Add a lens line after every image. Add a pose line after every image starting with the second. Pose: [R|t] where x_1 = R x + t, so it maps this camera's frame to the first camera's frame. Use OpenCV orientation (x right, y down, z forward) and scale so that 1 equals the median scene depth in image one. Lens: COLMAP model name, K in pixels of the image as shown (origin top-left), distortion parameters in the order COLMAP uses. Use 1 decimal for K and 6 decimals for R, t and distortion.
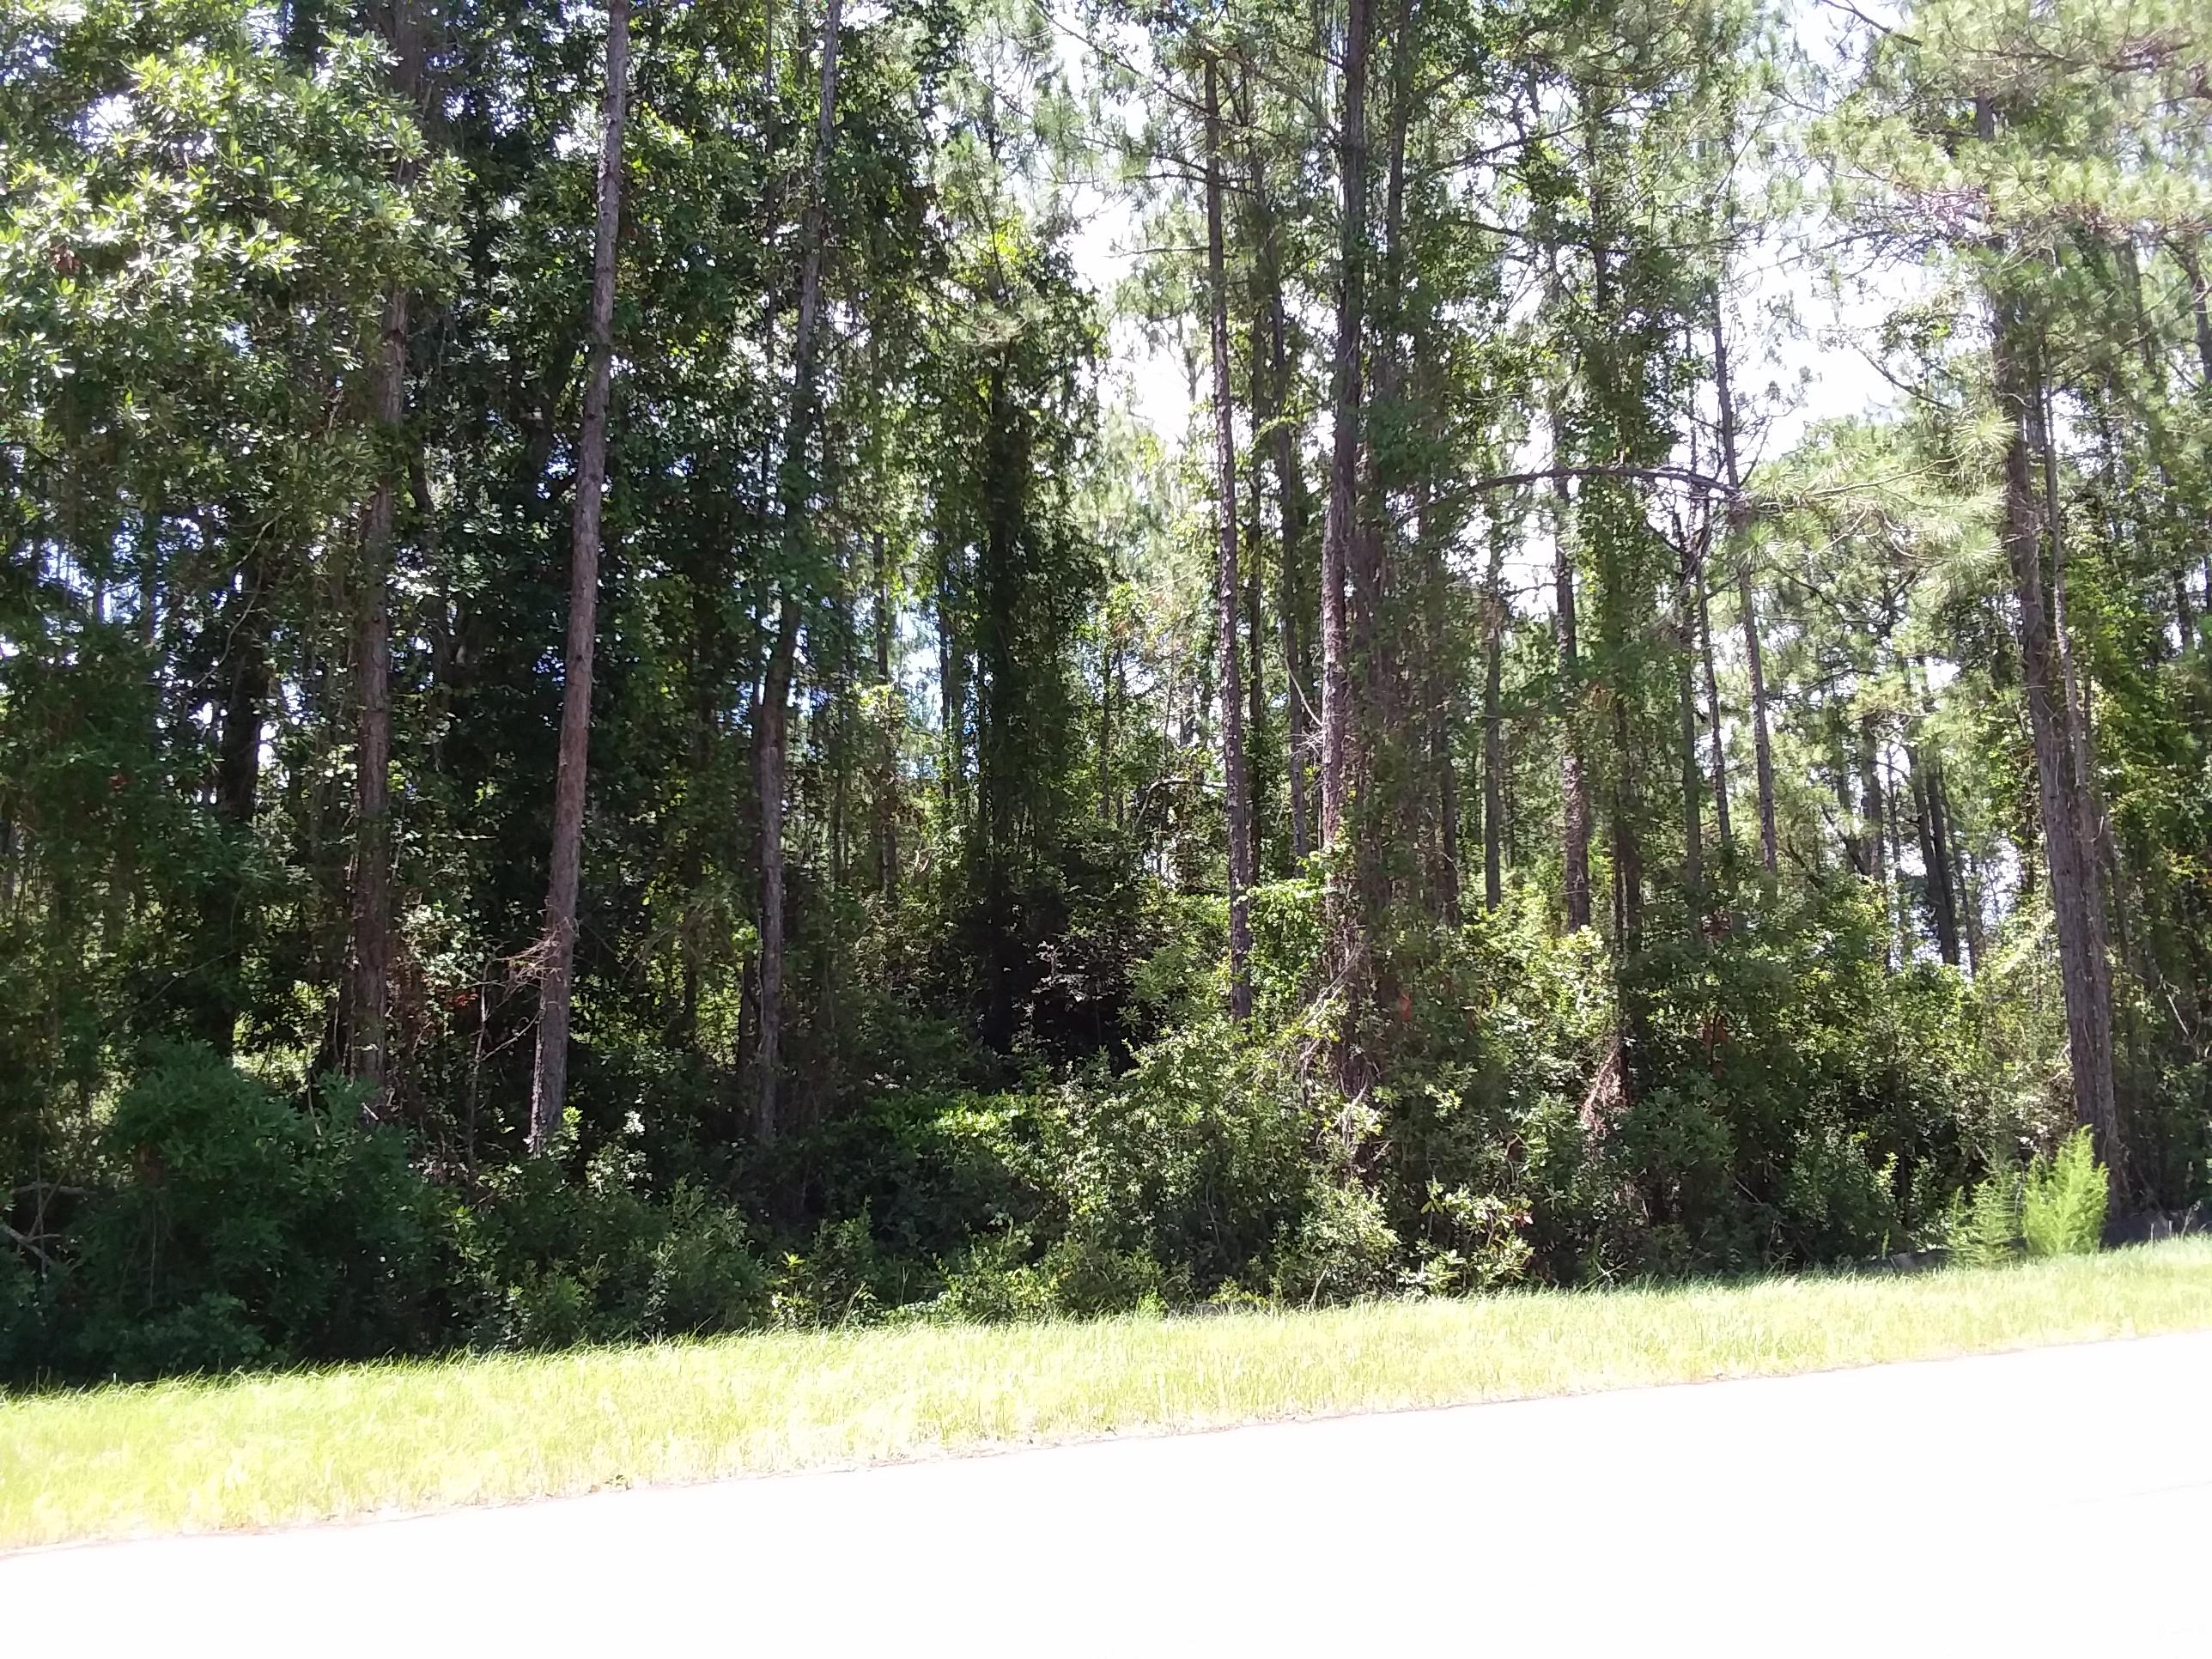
lens RADIAL K [[1831.7, 0, 1106.0], [0, 1831.7, 829.5], [0, 0, 1]] dist [0.050849, -0.000604]
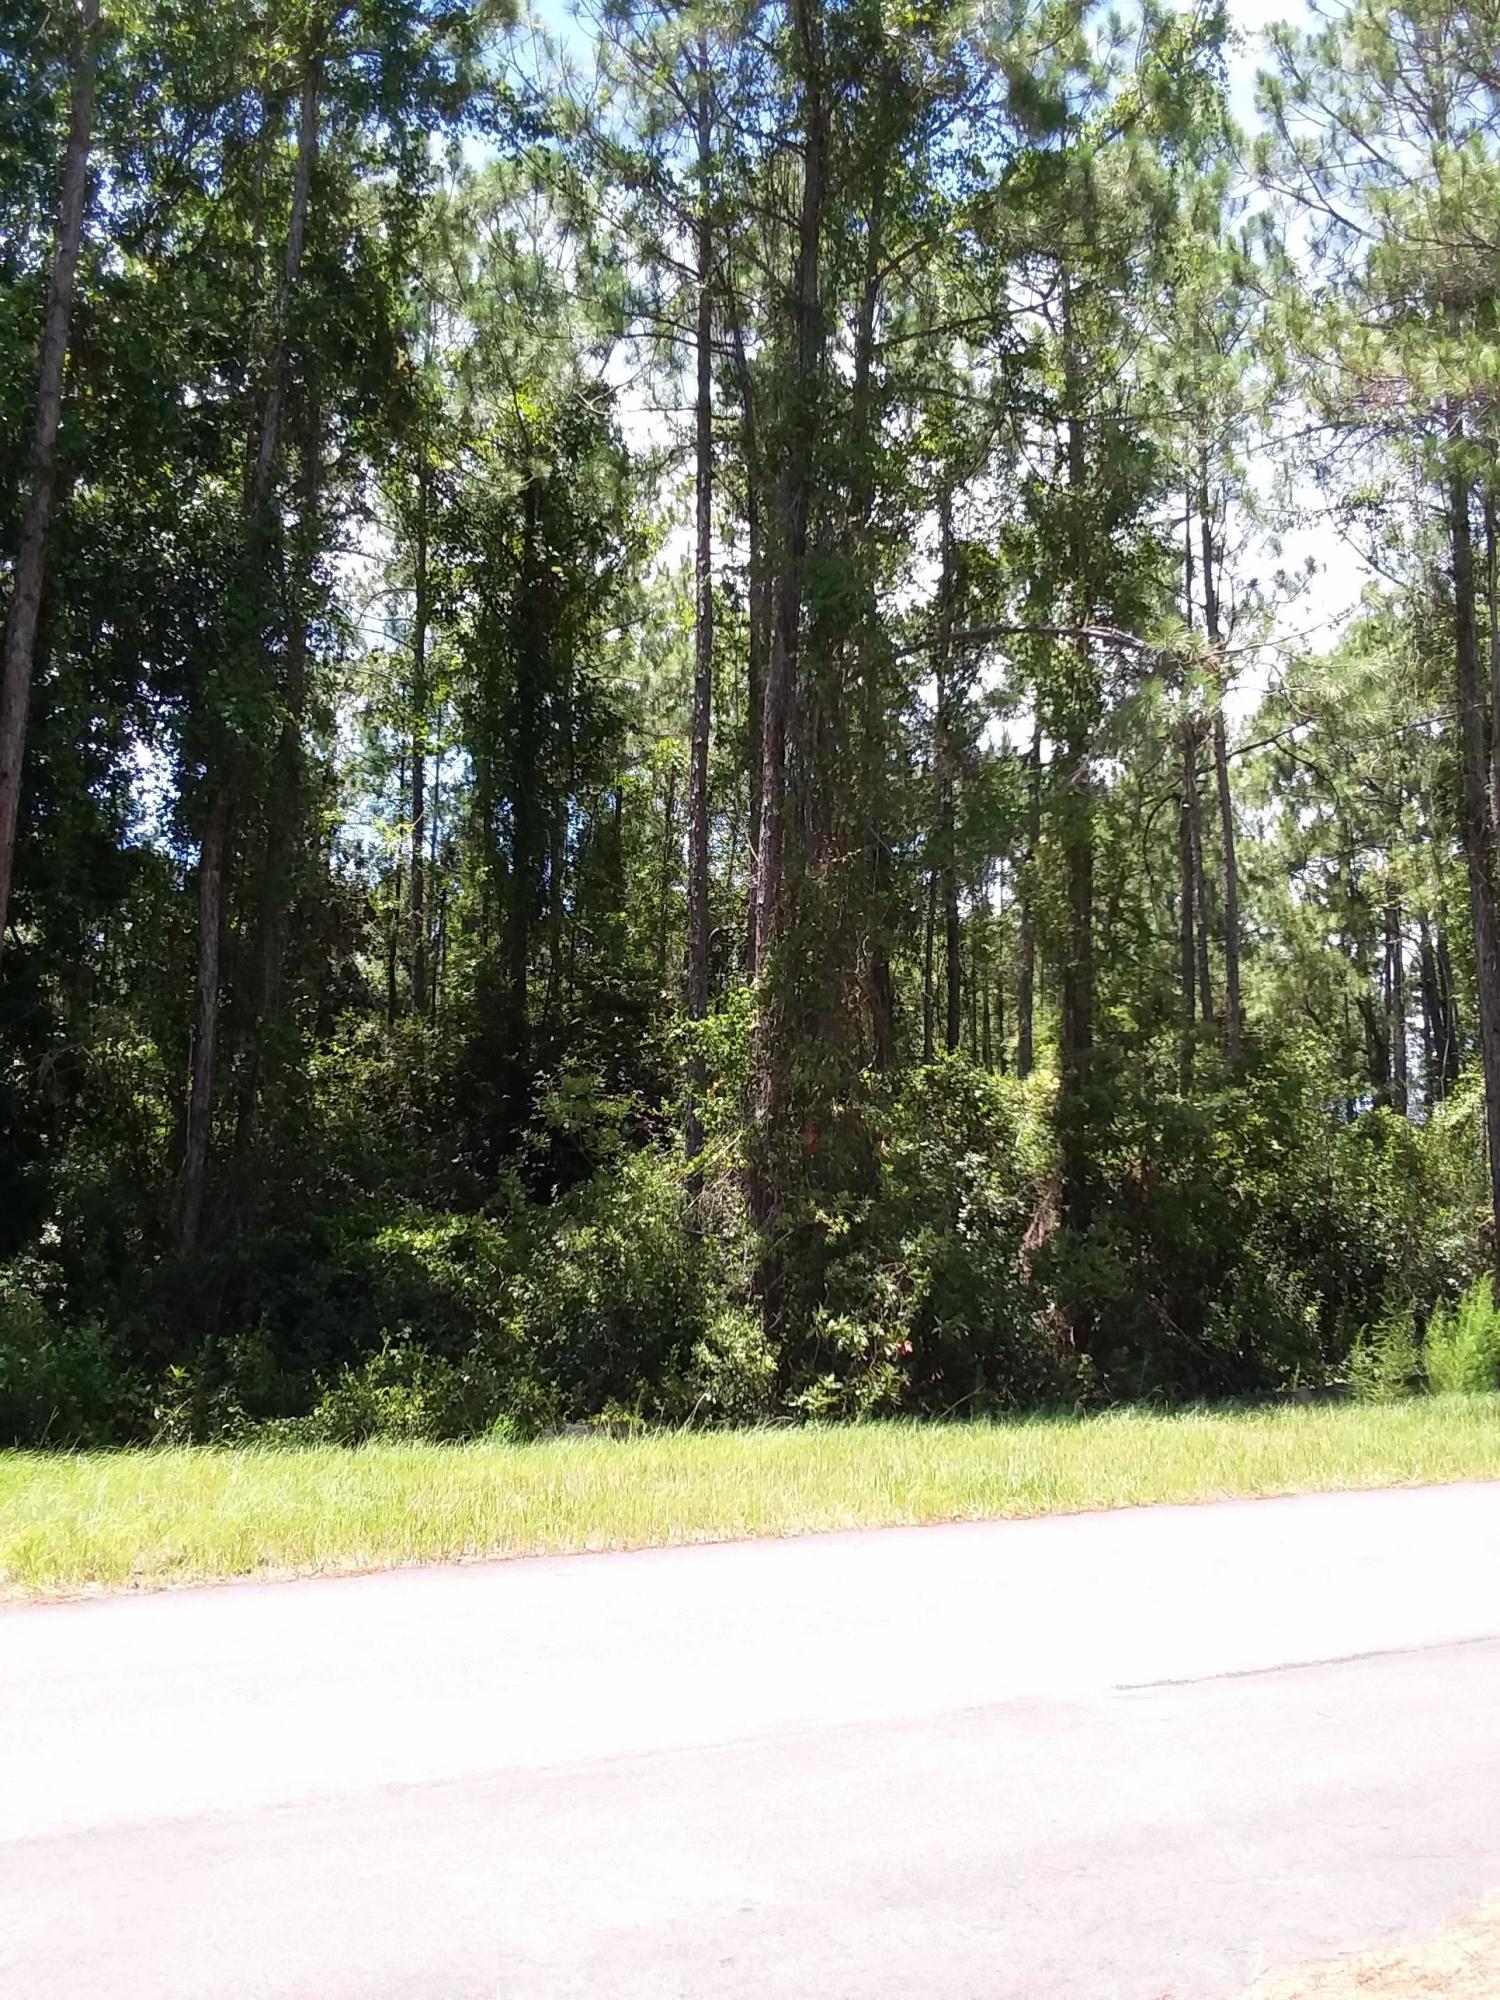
lens RADIAL K [[1657.1, 0, 750.0], [0, 1657.1, 1000.0], [0, 0, 1]] dist [0.119025, -0.186973]
pose [[0.999528, 0.027536, 0.013606, 0.101059], [-0.027715, 0.999529, 0.013203, 0.006222], [-0.013236, -0.013574, 0.999820, 0.058142]]
